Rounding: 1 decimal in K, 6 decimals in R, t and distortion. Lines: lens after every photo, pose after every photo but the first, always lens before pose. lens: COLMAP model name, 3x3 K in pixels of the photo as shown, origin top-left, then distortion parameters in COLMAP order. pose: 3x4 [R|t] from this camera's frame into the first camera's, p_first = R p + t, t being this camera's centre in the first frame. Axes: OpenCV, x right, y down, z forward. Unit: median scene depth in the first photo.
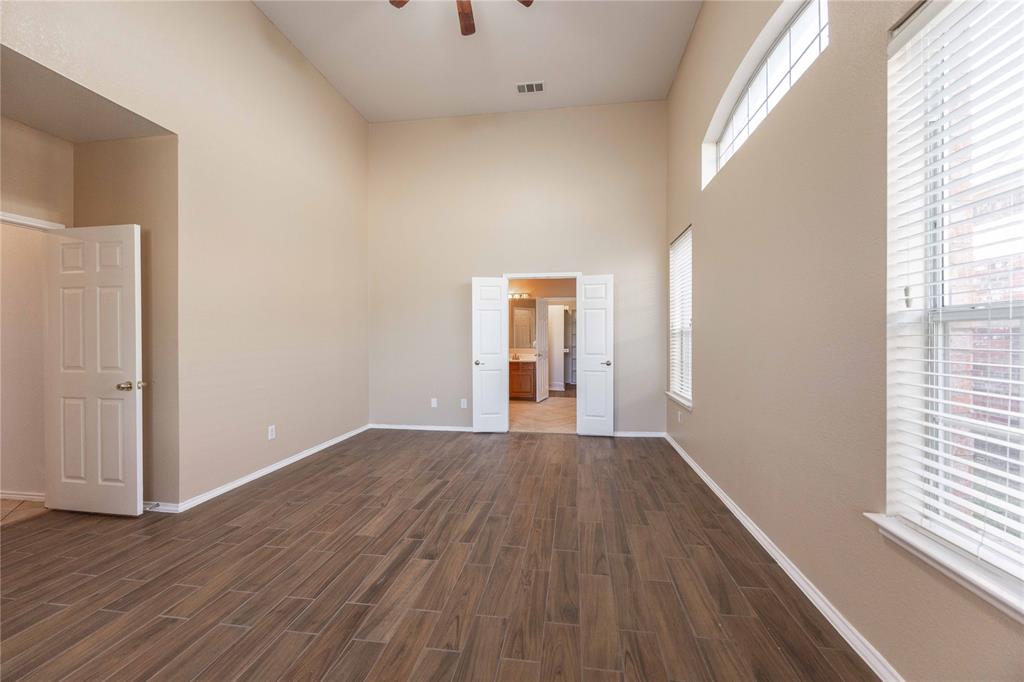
lens RADIAL K [[389.6, 0, 513.3], [0, 389.6, 339.8], [0, 0, 1]] dist [-0.002056, -0.000313]
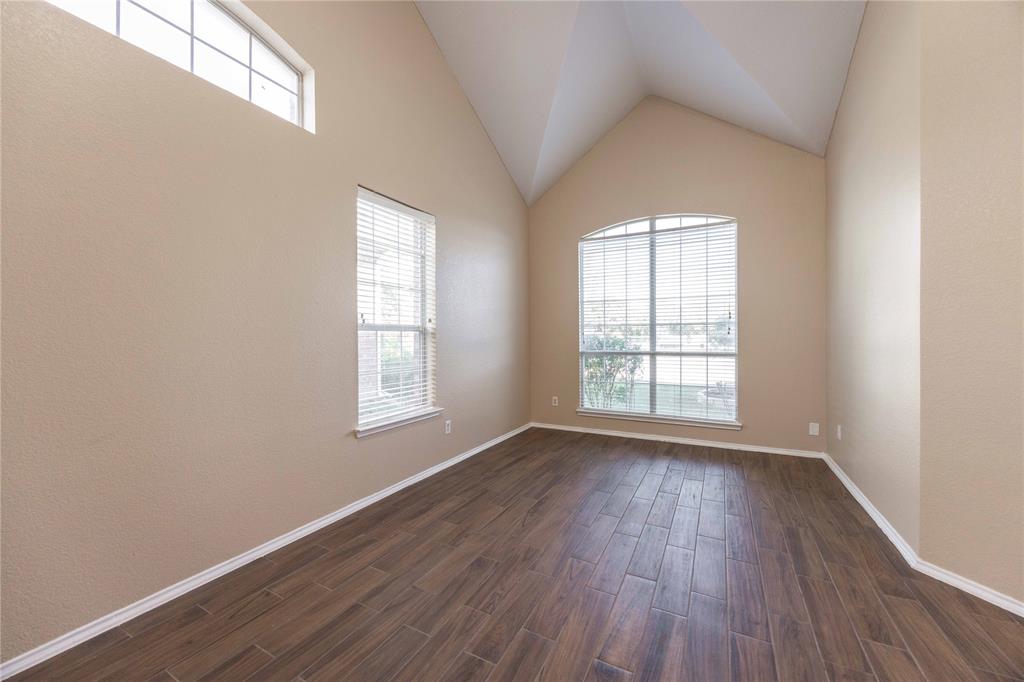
lens RADIAL K [[389.6, 0, 513.3], [0, 389.6, 339.8], [0, 0, 1]] dist [-0.002056, -0.000313]
pose [[-0.943416, 0.004424, 0.331582, -0.333911], [0.011583, 0.999740, 0.019617, -0.017545], [-0.331409, 0.022347, -0.943222, 1.934242]]
